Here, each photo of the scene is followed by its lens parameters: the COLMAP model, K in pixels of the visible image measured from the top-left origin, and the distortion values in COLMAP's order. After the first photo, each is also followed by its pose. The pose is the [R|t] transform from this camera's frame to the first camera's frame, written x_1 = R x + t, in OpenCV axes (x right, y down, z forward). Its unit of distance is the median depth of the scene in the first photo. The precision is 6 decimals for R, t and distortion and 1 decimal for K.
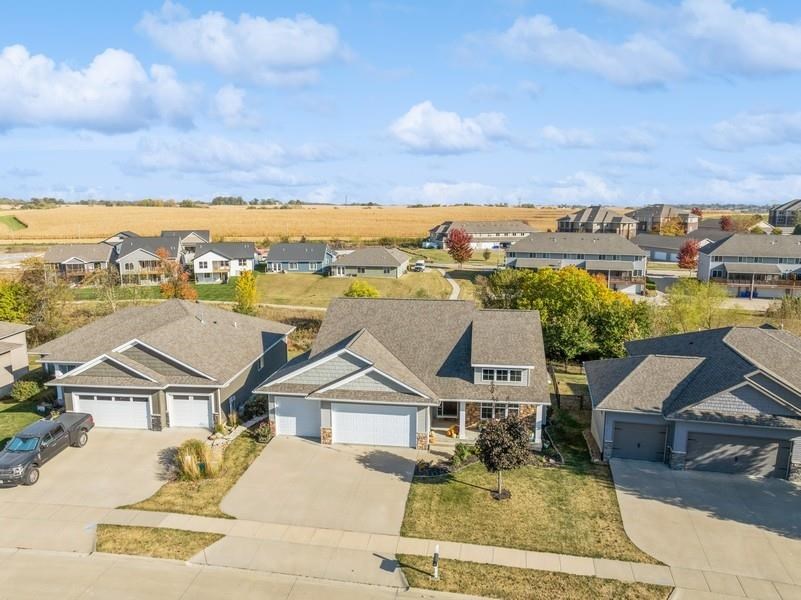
lens RADIAL K [[557.2, 0, 400.5], [0, 557.2, 300.0], [0, 0, 1]] dist [-0.035224, -0.004320]
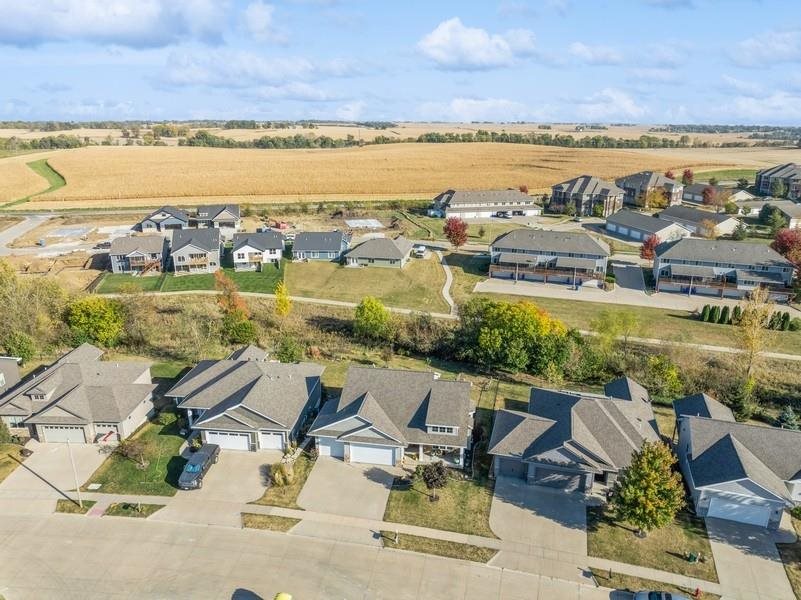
lens RADIAL K [[557.2, 0, 400.5], [0, 557.2, 300.0], [0, 0, 1]] dist [-0.035224, -0.004320]
pose [[0.999655, 0.009483, -0.024492, 0.083243], [-0.005686, 0.988566, 0.150680, -0.549912], [0.025641, -0.150489, 0.988279, -0.734041]]
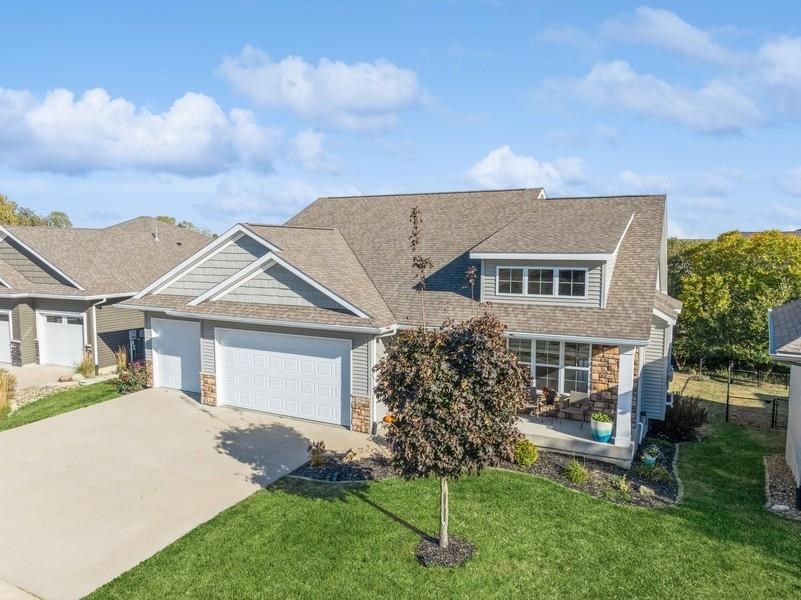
lens RADIAL K [[557.2, 0, 400.5], [0, 557.2, 300.0], [0, 0, 1]] dist [-0.035224, -0.004320]
pose [[0.945129, 0.032800, -0.325046, 0.216710], [-0.056049, 0.996475, -0.062419, 0.179473], [0.321853, 0.077213, 0.943636, 0.539288]]
